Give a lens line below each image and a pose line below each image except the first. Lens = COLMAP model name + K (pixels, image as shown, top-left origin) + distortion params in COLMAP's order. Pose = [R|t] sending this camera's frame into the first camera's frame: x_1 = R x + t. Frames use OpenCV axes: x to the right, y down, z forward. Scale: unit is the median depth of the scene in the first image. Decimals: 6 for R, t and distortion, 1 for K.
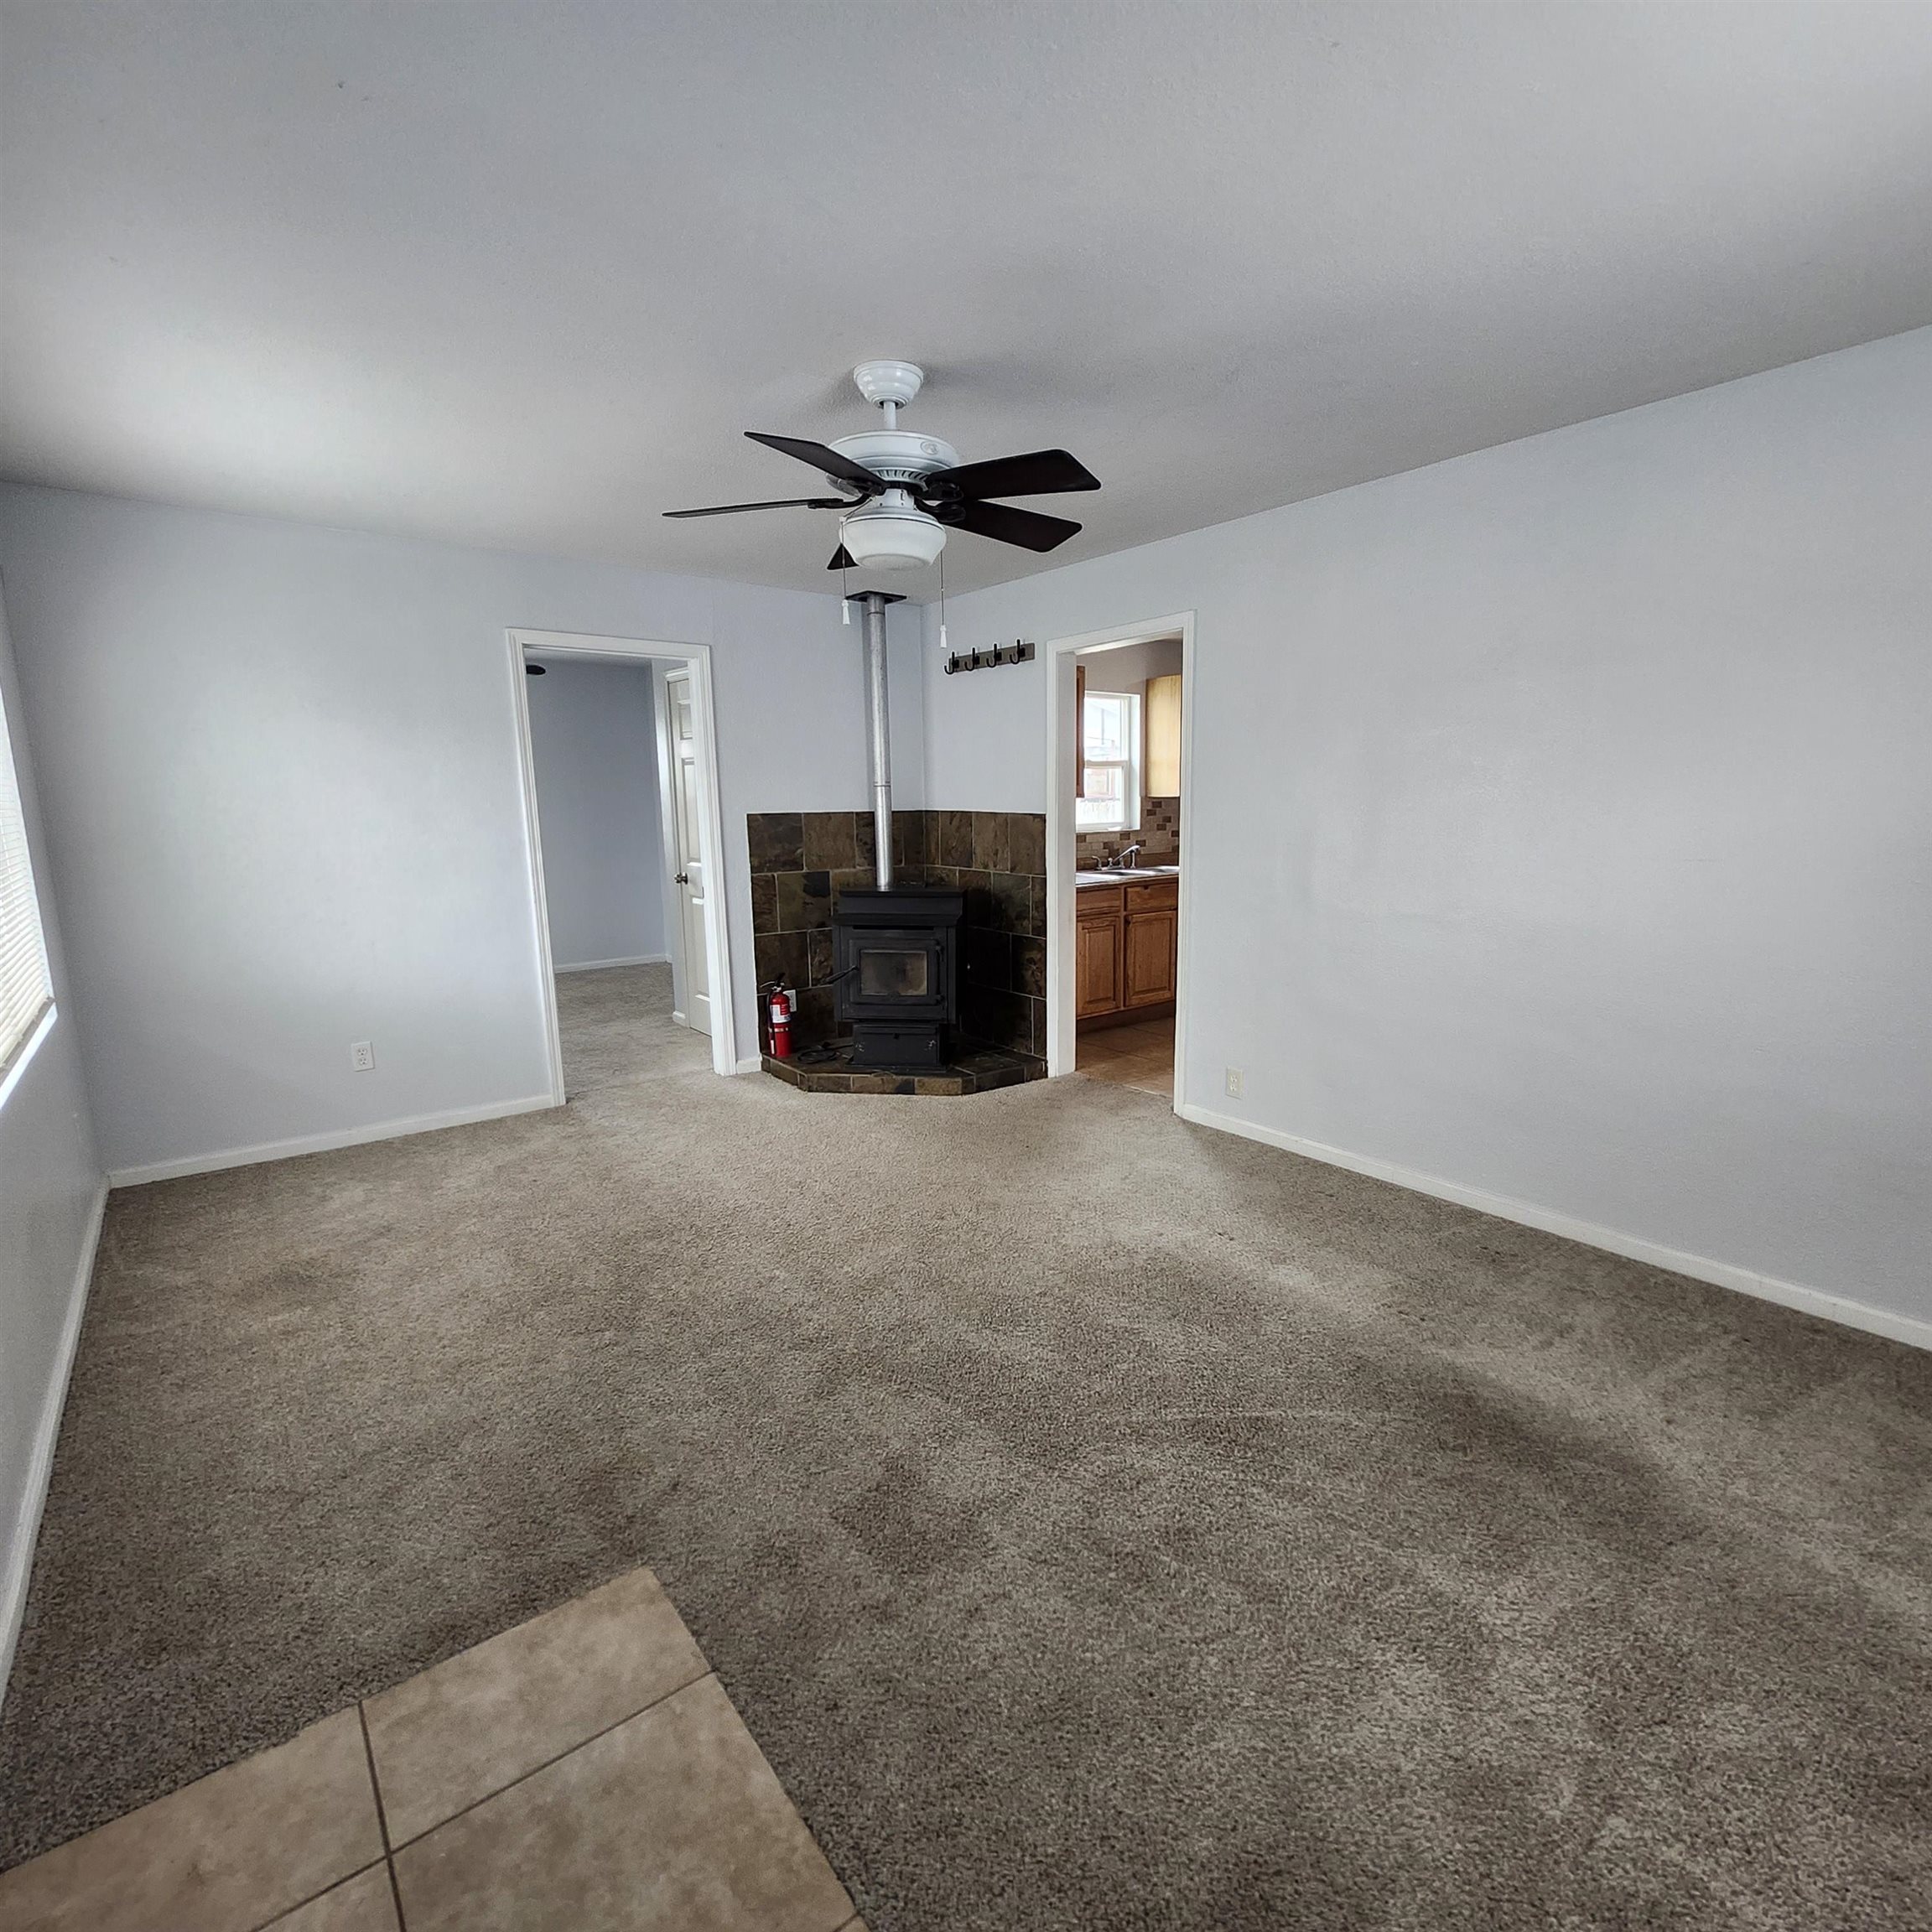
lens RADIAL K [[1001.9, 0, 977.6], [0, 1001.9, 968.9], [0, 0, 1]] dist [0.006016, -0.001408]
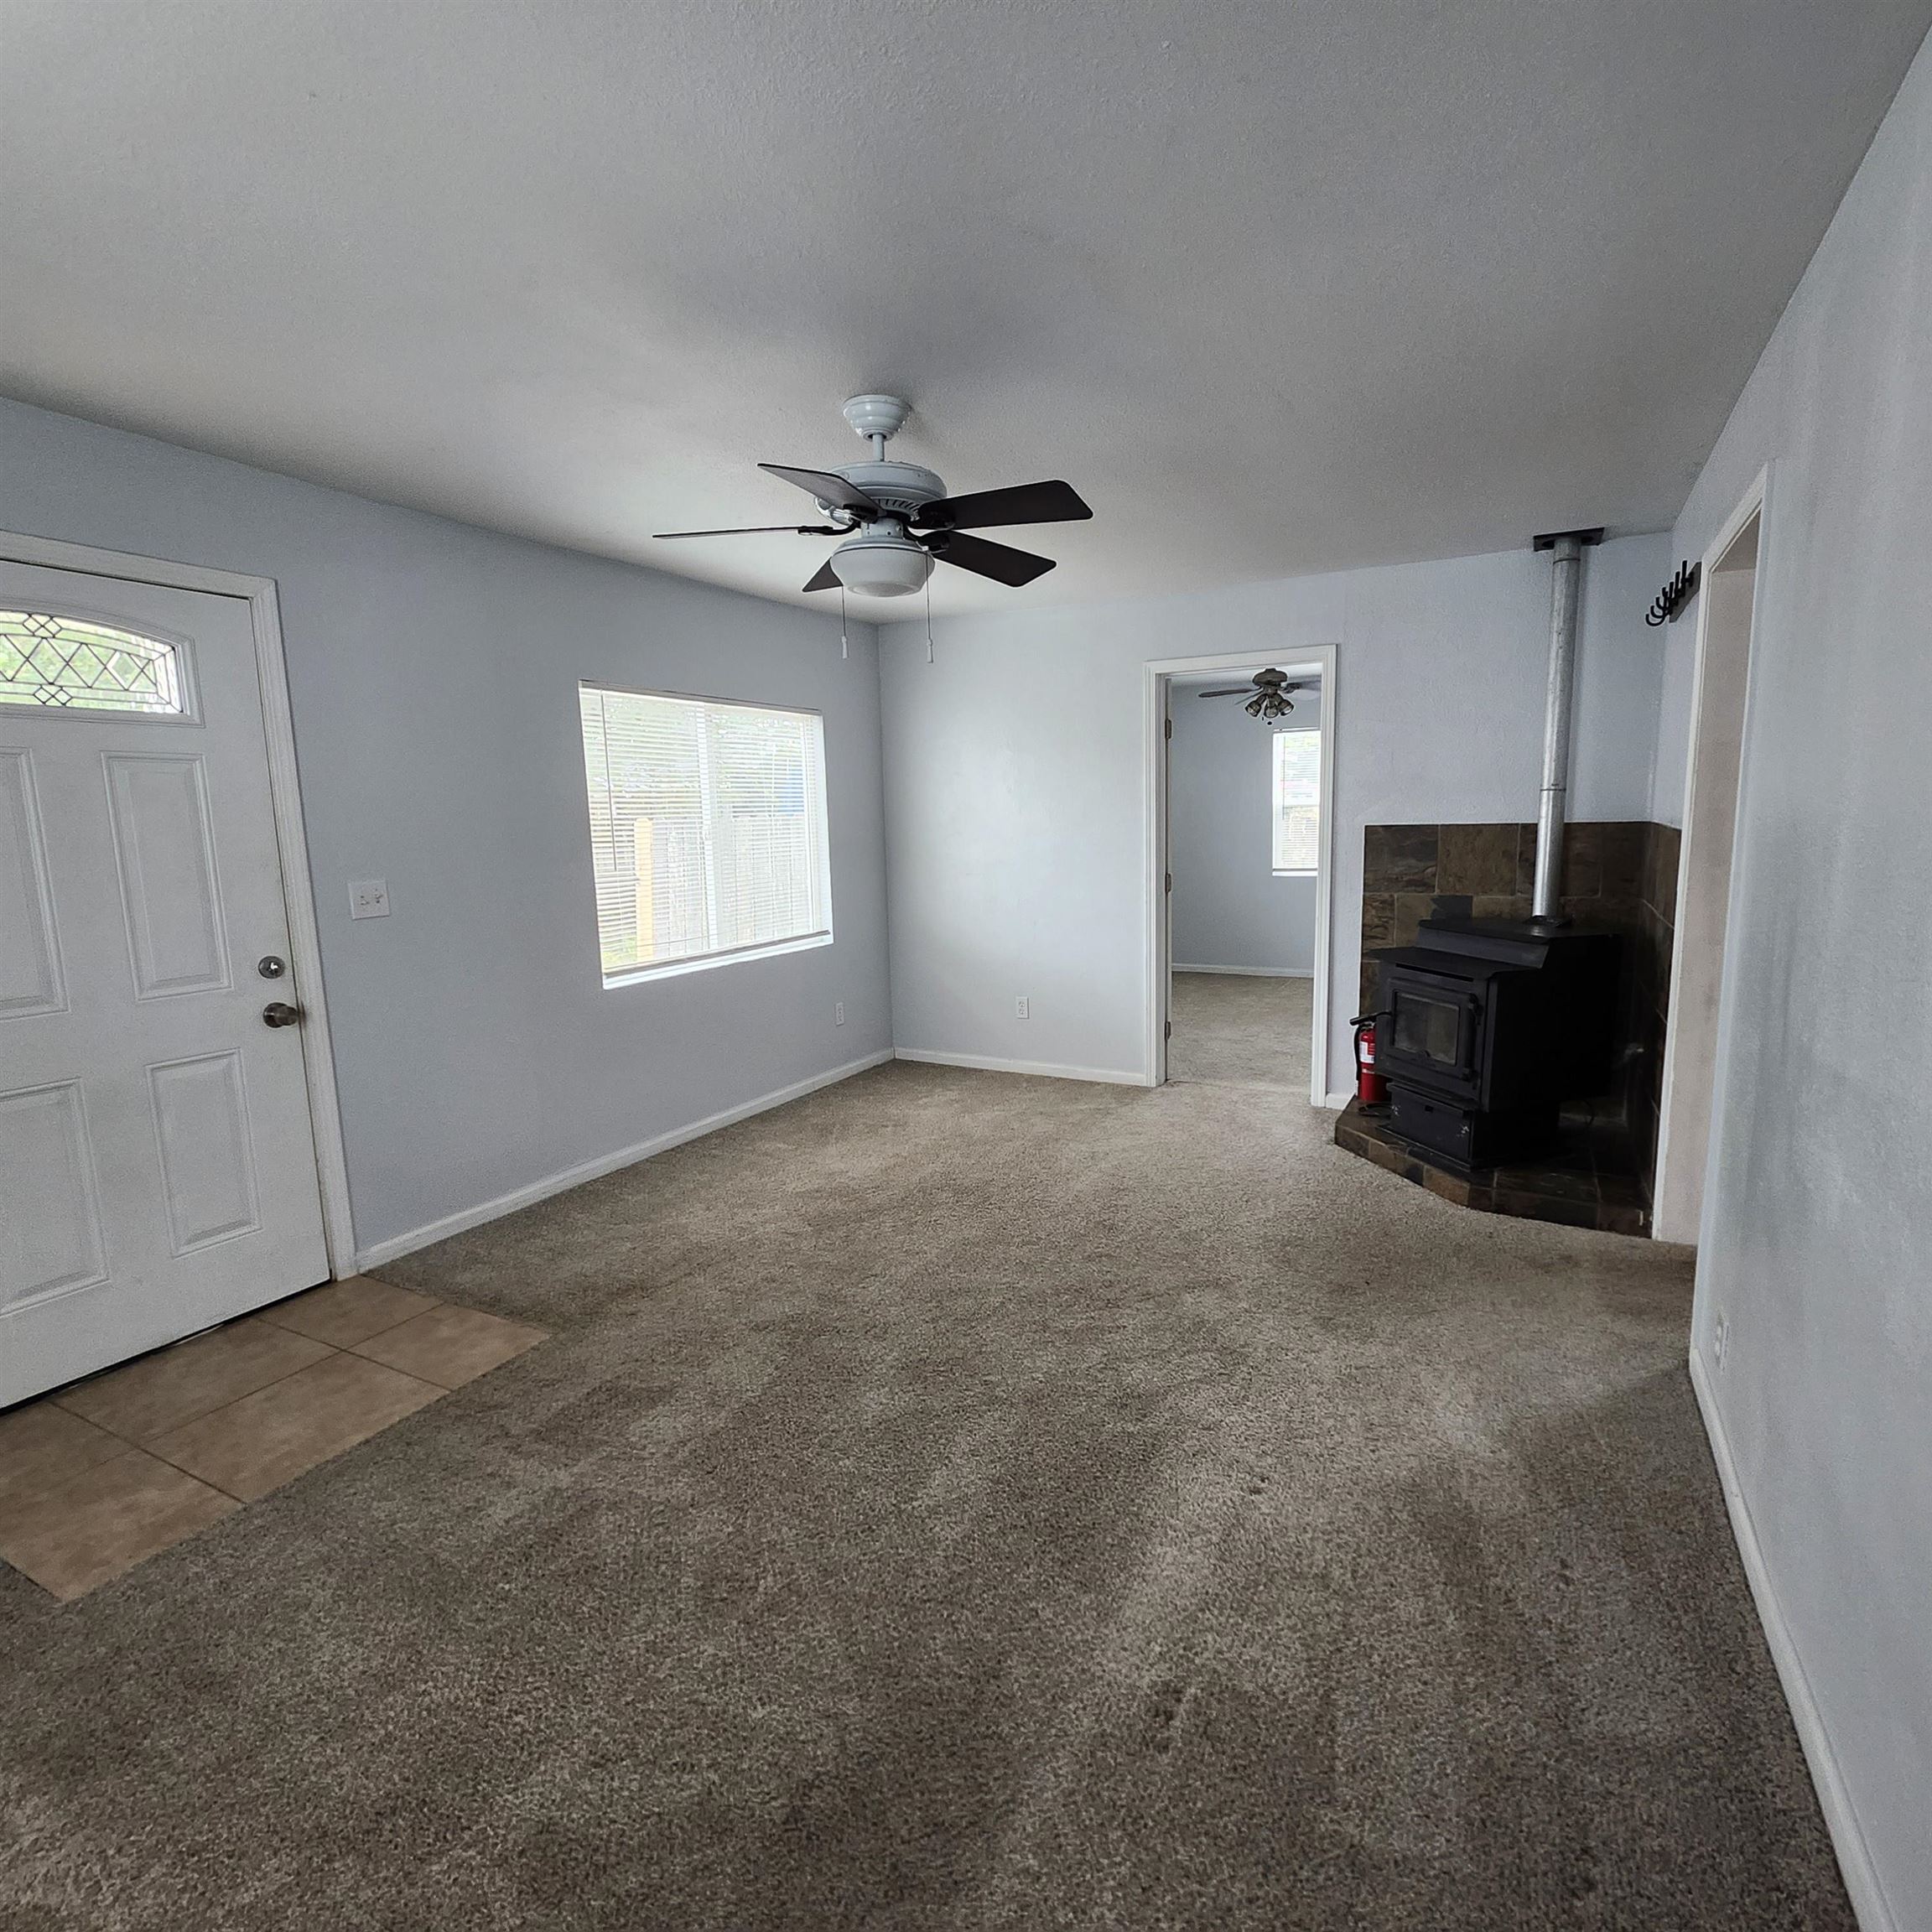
lens RADIAL K [[1001.9, 0, 1030.4], [0, 1001.9, 962.6], [0, 0, 1]] dist [0.006016, -0.001408]
pose [[0.424783, 0.130826, -0.895792, 0.509799], [-0.140063, 0.987086, 0.077741, -0.067868], [0.894395, 0.092445, 0.437621, 0.388110]]
